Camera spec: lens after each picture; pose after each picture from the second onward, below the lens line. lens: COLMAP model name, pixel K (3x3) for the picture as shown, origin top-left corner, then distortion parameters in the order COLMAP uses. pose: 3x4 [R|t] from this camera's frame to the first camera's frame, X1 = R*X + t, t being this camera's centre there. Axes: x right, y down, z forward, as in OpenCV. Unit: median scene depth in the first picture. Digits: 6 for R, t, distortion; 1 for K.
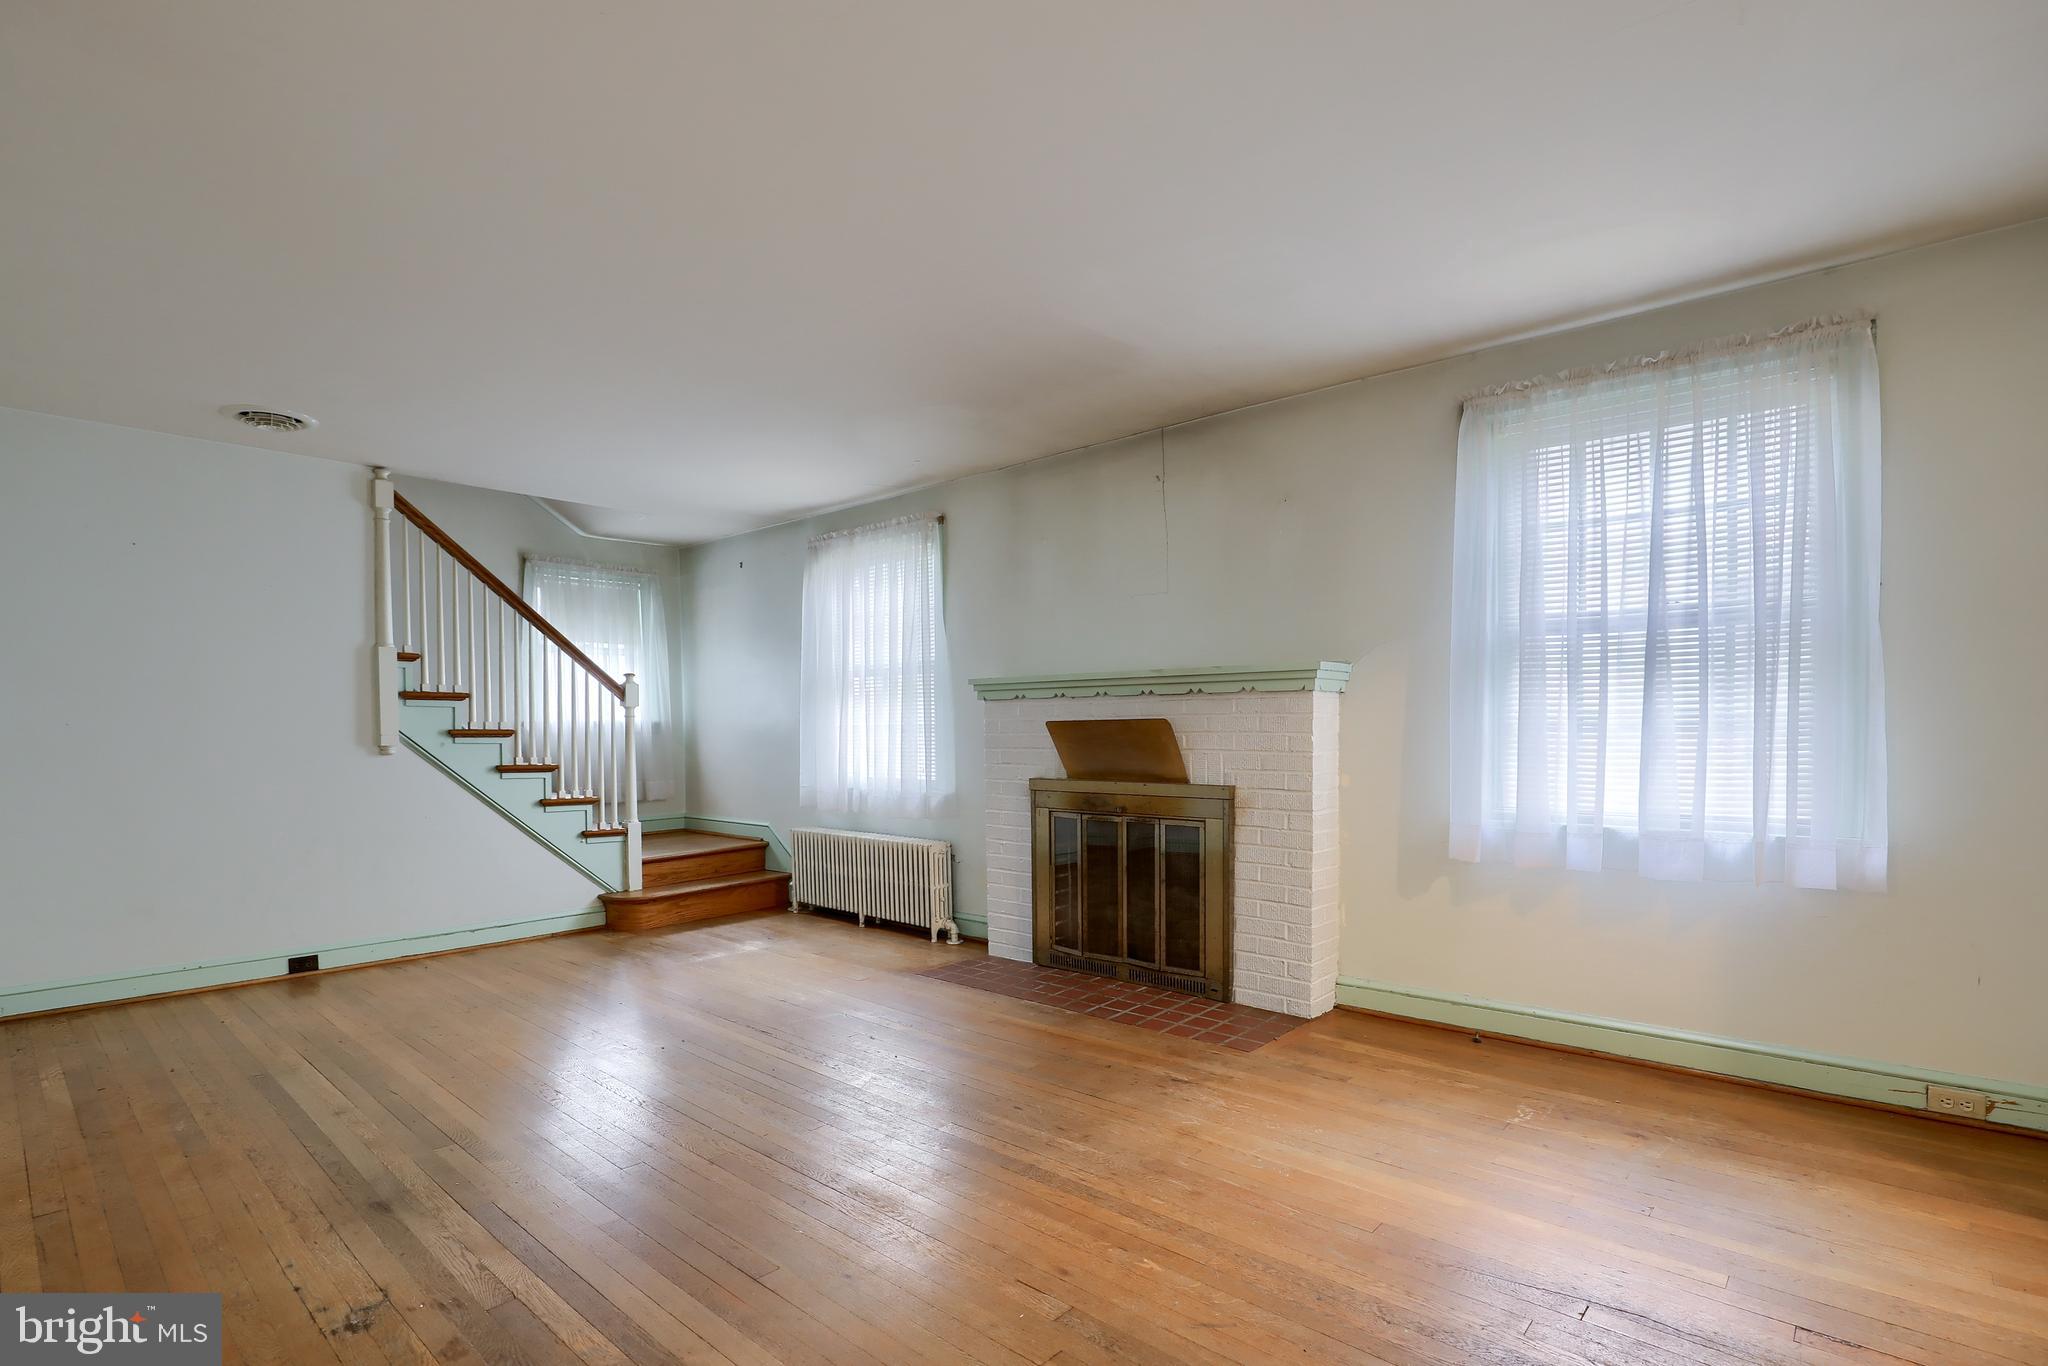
lens RADIAL K [[953.2, 0, 1016.0], [0, 953.2, 745.3], [0, 0, 1]] dist [-0.026568, 0.003206]
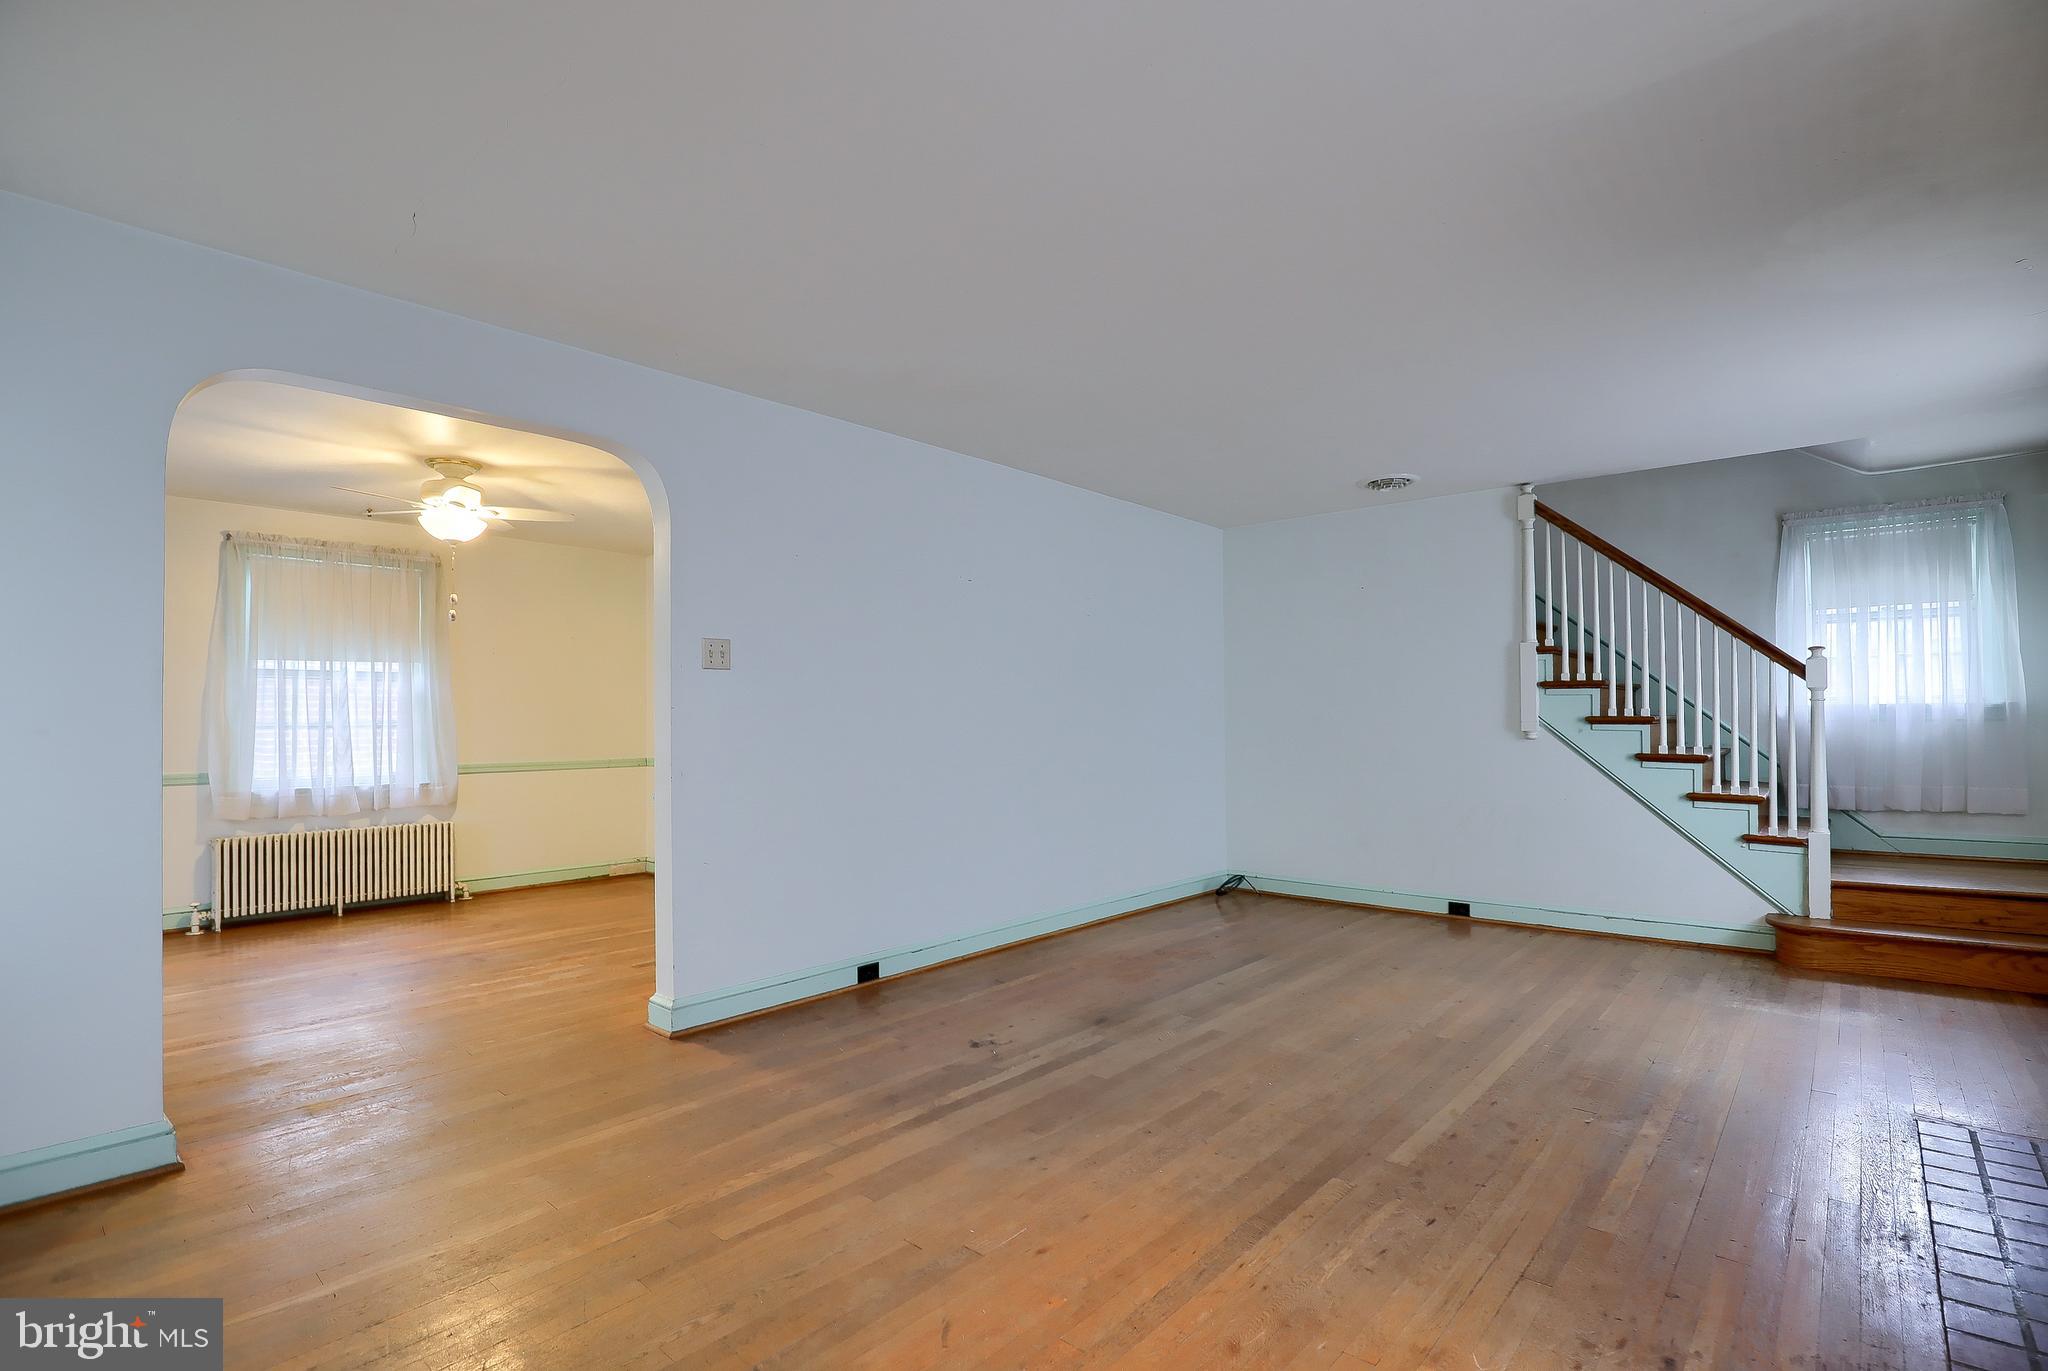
lens RADIAL K [[974.8, 0, 1050.1], [0, 974.8, 701.1], [0, 0, 1]] dist [-0.026398, 0.000046]
pose [[0.042245, -0.012623, -0.999028, 0.401461], [-0.013388, 0.999823, -0.013199, -0.011007], [0.999018, 0.013933, 0.042068, 0.345281]]
